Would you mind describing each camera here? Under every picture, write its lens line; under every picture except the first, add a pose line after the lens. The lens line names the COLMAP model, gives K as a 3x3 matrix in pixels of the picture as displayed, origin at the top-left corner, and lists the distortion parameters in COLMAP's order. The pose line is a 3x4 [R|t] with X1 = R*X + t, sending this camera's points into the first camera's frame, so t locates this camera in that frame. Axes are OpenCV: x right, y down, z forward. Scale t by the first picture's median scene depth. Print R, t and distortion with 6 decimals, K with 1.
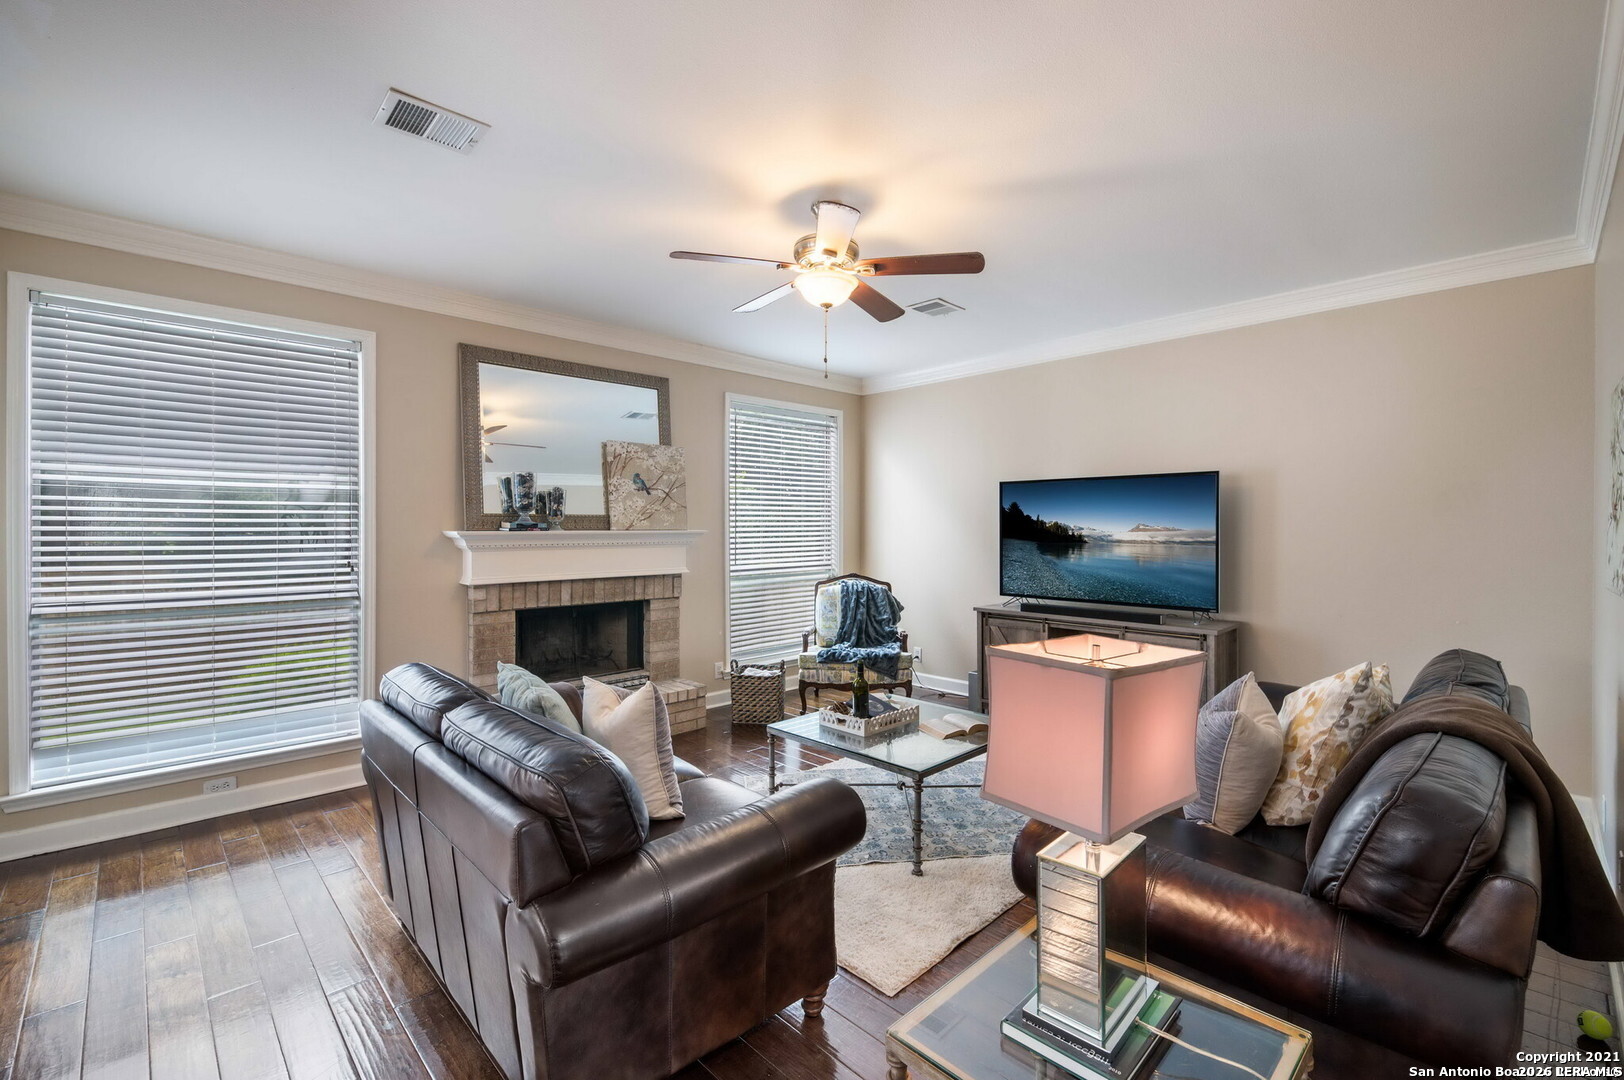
lens RADIAL K [[701.5, 0, 817.0], [0, 701.5, 543.5], [0, 0, 1]] dist [0.001880, -0.005505]
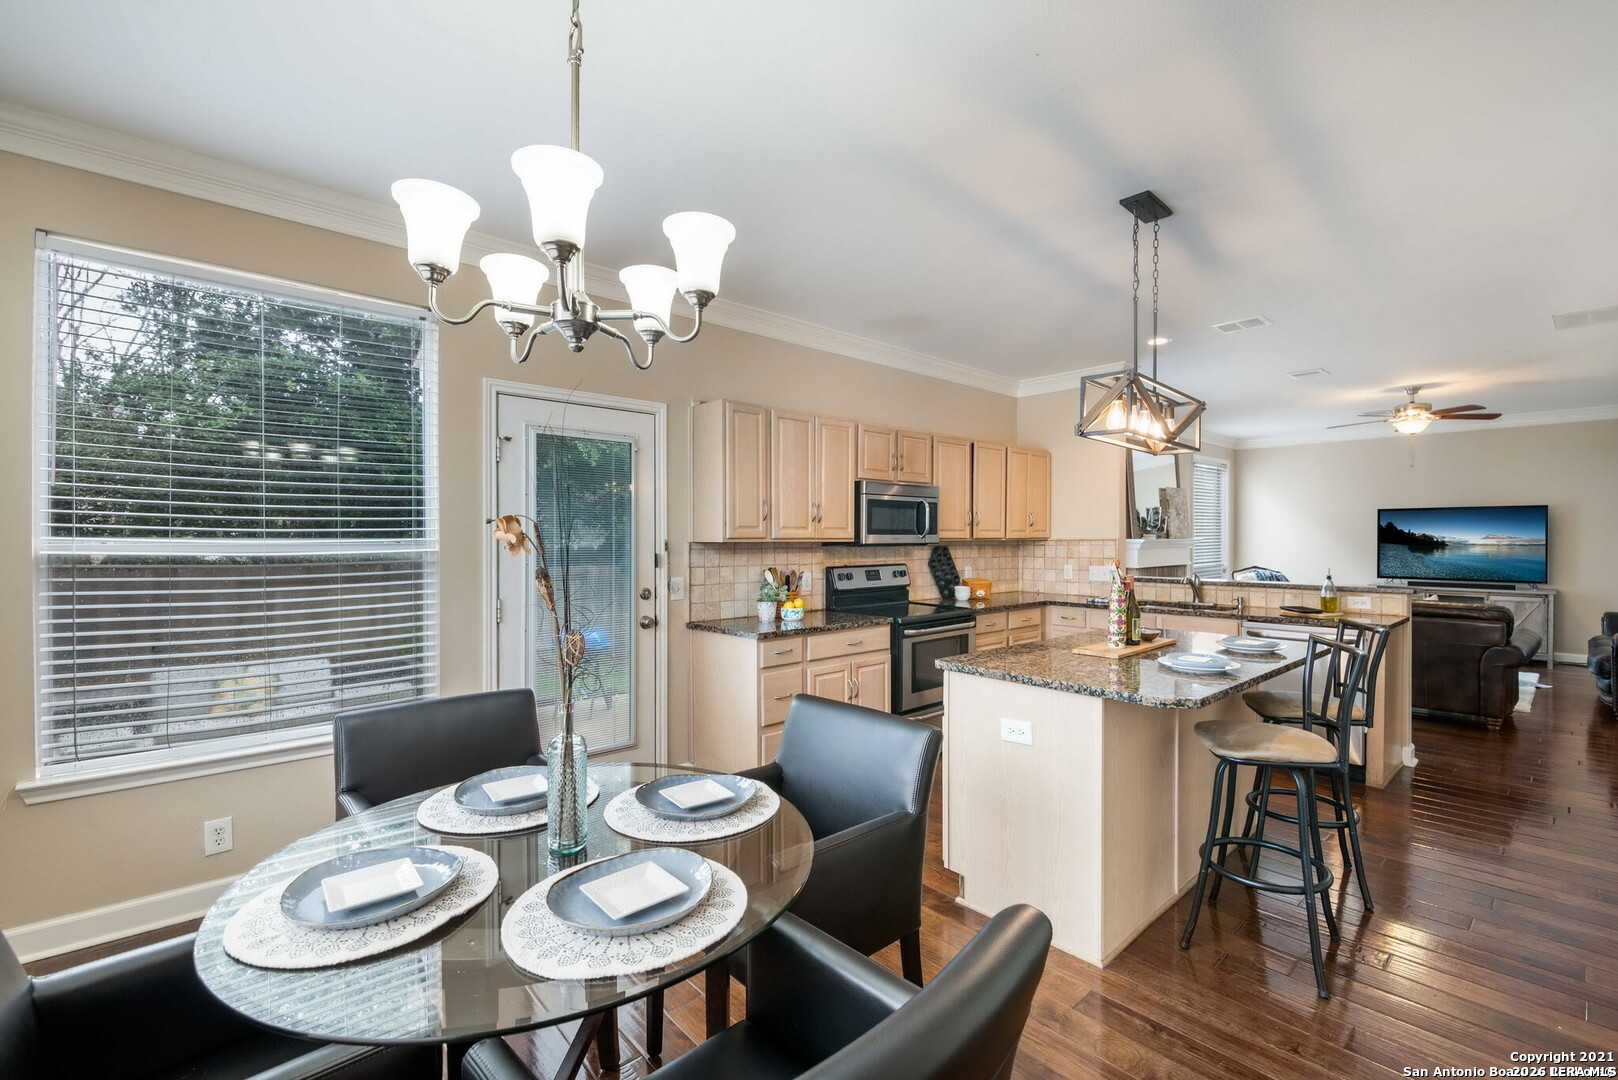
lens RADIAL K [[698.9, 0, 814.0], [0, 698.9, 543.5], [0, 0, 1]] dist [0.001880, -0.005505]
pose [[0.998927, 0.000986, -0.046301, -1.078843], [-0.001564, 0.999921, -0.012446, 0.017827], [0.046285, 0.012506, 0.998850, -0.769487]]
